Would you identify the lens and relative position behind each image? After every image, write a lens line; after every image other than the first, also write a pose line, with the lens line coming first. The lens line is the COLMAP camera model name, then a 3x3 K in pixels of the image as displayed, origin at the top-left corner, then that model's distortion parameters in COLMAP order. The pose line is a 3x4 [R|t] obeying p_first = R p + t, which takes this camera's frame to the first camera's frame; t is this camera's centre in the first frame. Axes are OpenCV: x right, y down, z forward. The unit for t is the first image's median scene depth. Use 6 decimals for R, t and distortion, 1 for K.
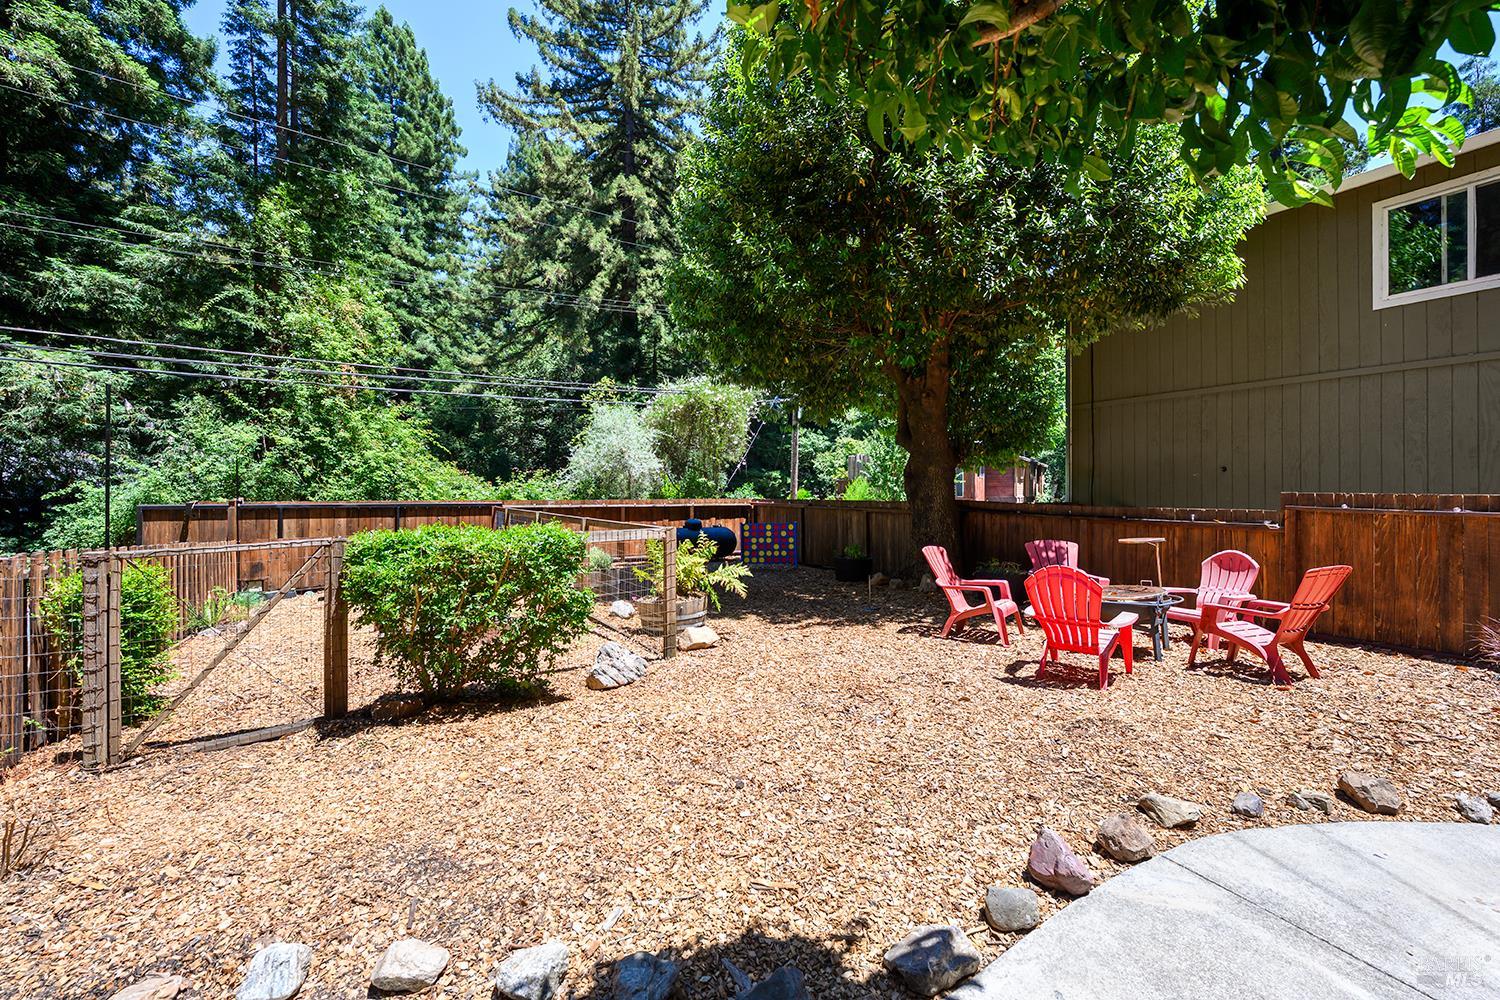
lens RADIAL K [[601.5, 0, 751.3], [0, 601.5, 489.7], [0, 0, 1]] dist [-0.006985, 0.000091]
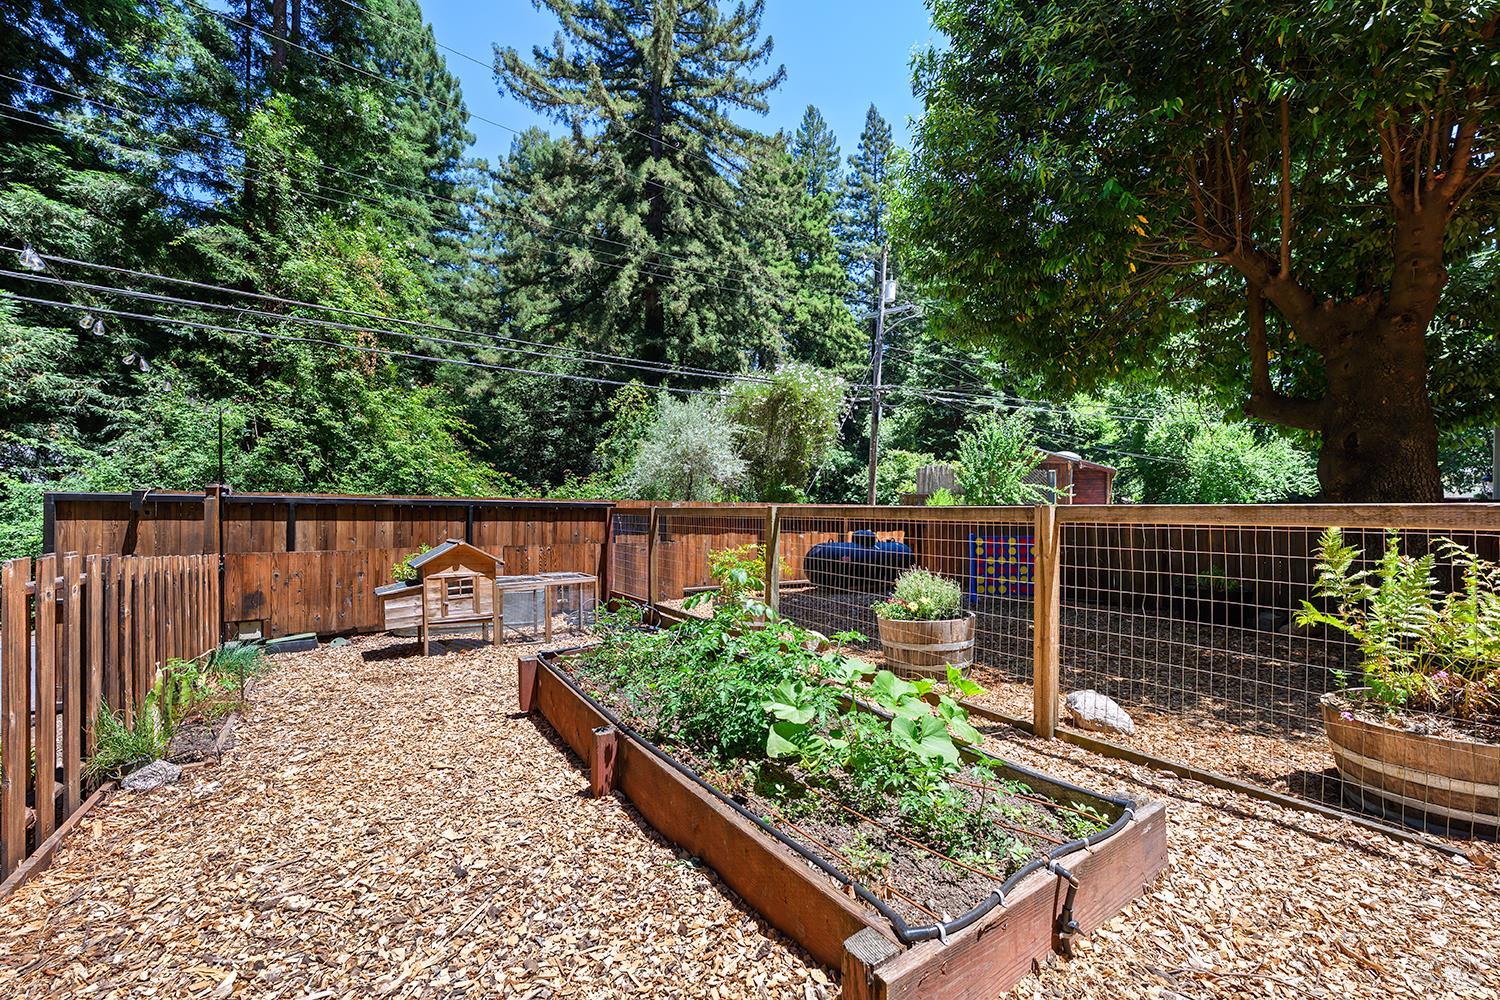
lens RADIAL K [[601.5, 0, 760.4], [0, 601.5, 513.8], [0, 0, 1]] dist [-0.006985, 0.000091]
pose [[0.999652, 0.009395, 0.024667, -0.167014], [-0.009580, 0.999927, 0.007399, 0.017224], [-0.024596, -0.007632, 0.999668, 0.195486]]
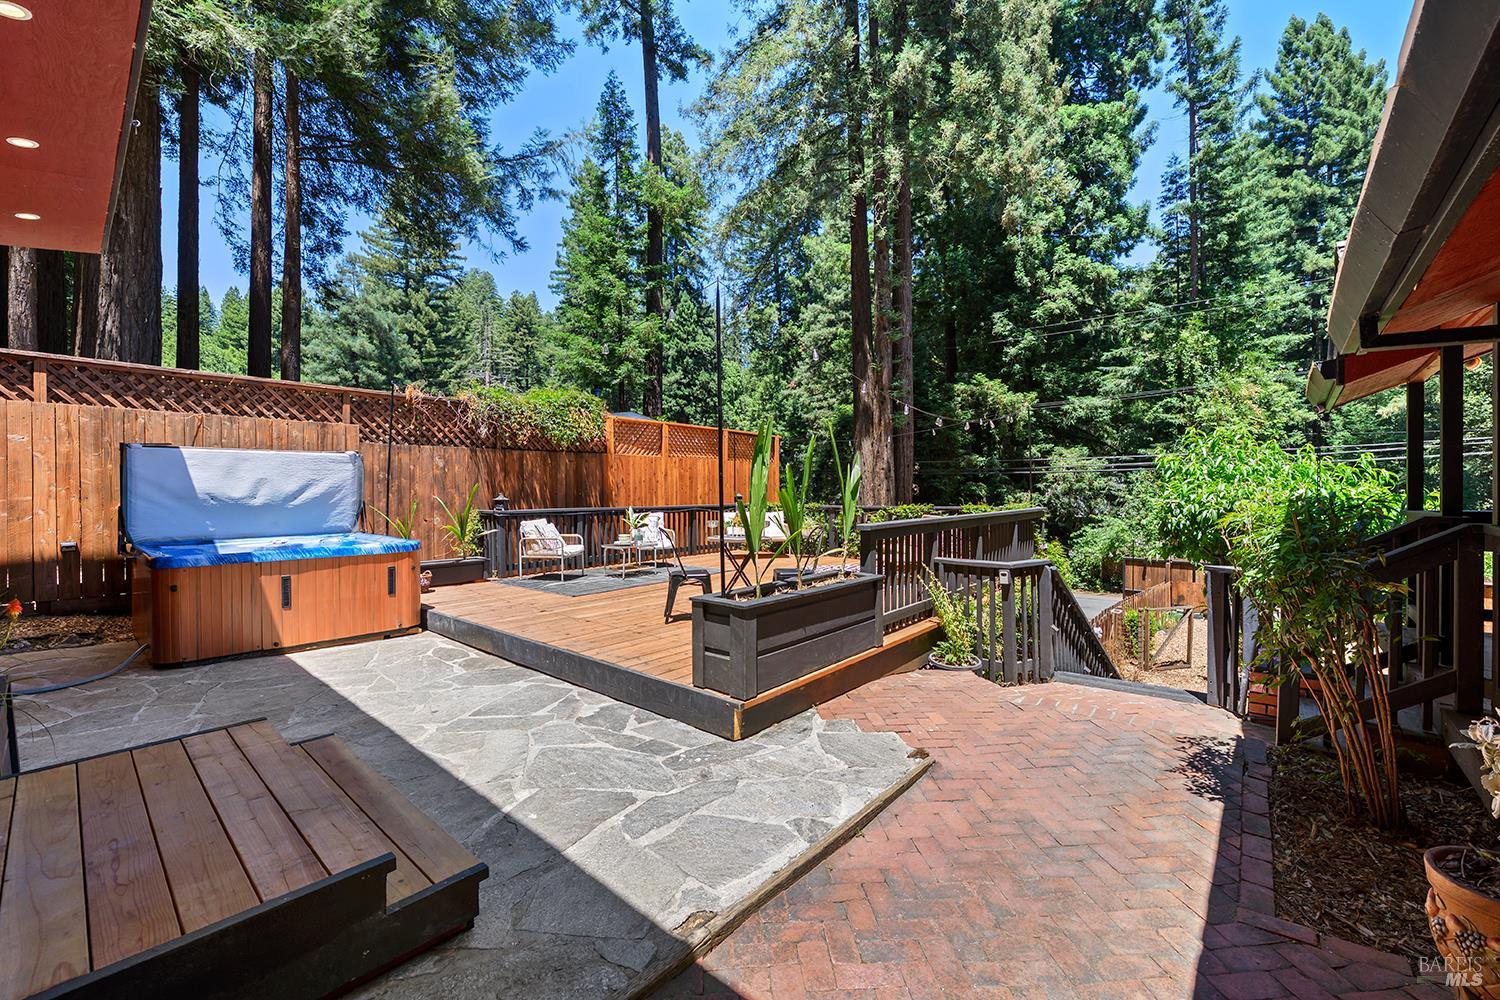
lens RADIAL K [[601.5, 0, 762.0], [0, 601.5, 497.2], [0, 0, 1]] dist [-0.006985, 0.000091]
pose [[0.273325, 0.004009, -0.961913, 0.266463], [0.001811, 0.999987, 0.004682, -0.087840], [0.961920, -0.003022, 0.273314, -0.333338]]
